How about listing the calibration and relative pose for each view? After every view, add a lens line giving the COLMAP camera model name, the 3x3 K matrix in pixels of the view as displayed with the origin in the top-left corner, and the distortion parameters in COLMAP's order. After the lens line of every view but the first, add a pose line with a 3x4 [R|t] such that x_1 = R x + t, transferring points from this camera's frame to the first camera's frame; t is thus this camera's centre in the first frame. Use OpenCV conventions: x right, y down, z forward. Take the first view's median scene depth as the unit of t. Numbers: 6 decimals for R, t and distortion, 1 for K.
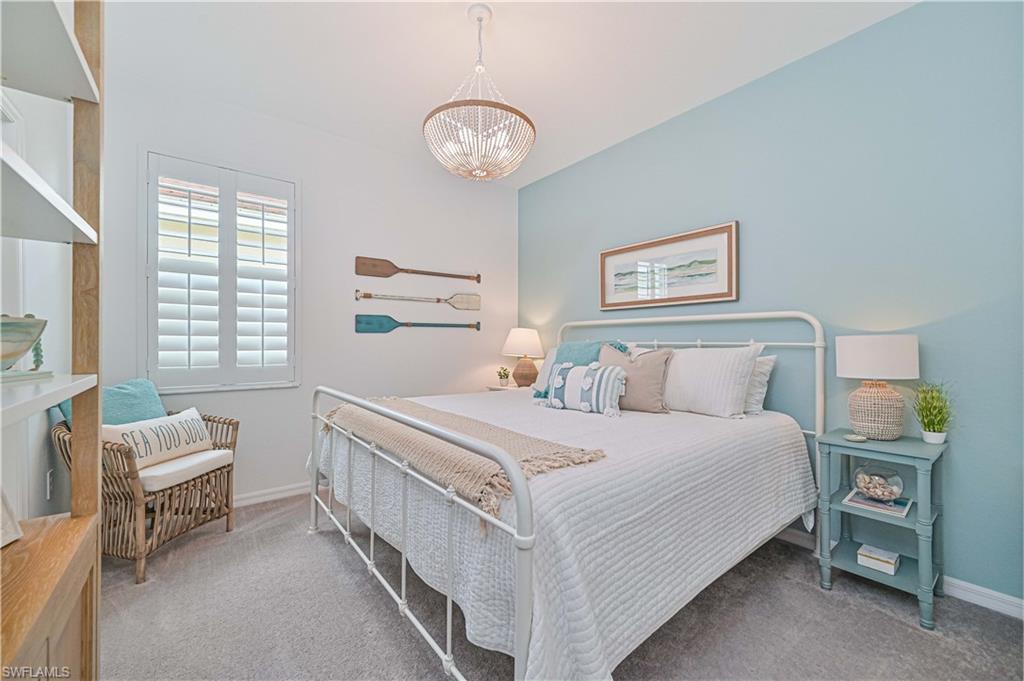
lens RADIAL K [[408.4, 0, 512.7], [0, 408.4, 339.1], [0, 0, 1]] dist [-0.001329, 0.000008]
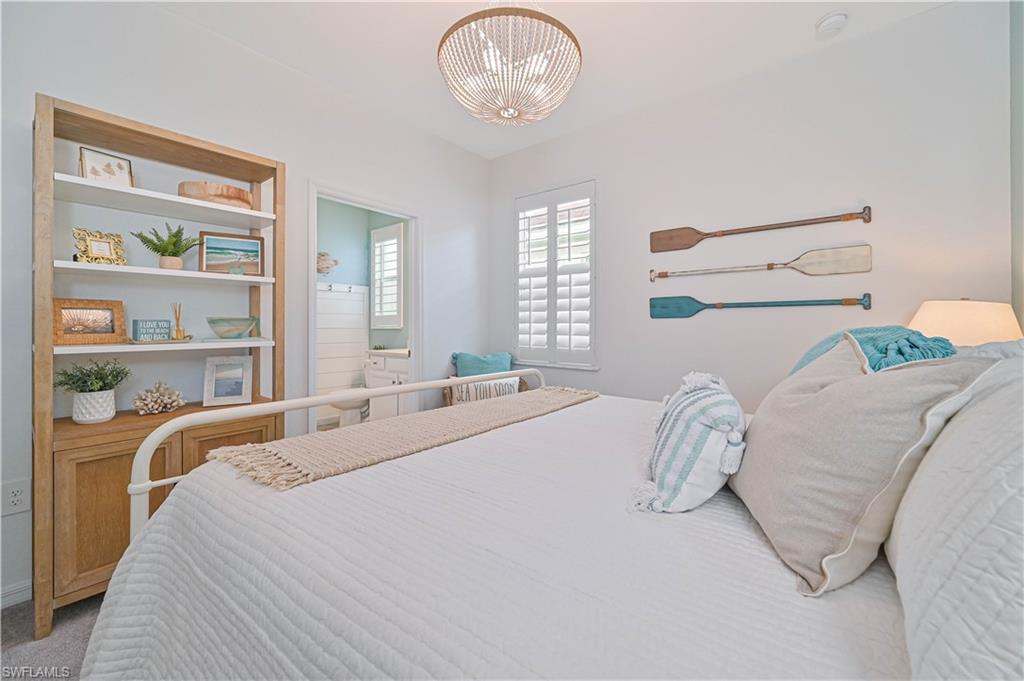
lens RADIAL K [[408.4, 0, 509.0], [0, 408.4, 324.6], [0, 0, 1]] dist [-0.001329, 0.000008]
pose [[0.234564, -0.006614, -0.972078, 0.418534], [0.000734, 0.999978, -0.006626, 0.003632], [0.972100, 0.000841, 0.234564, 0.503958]]
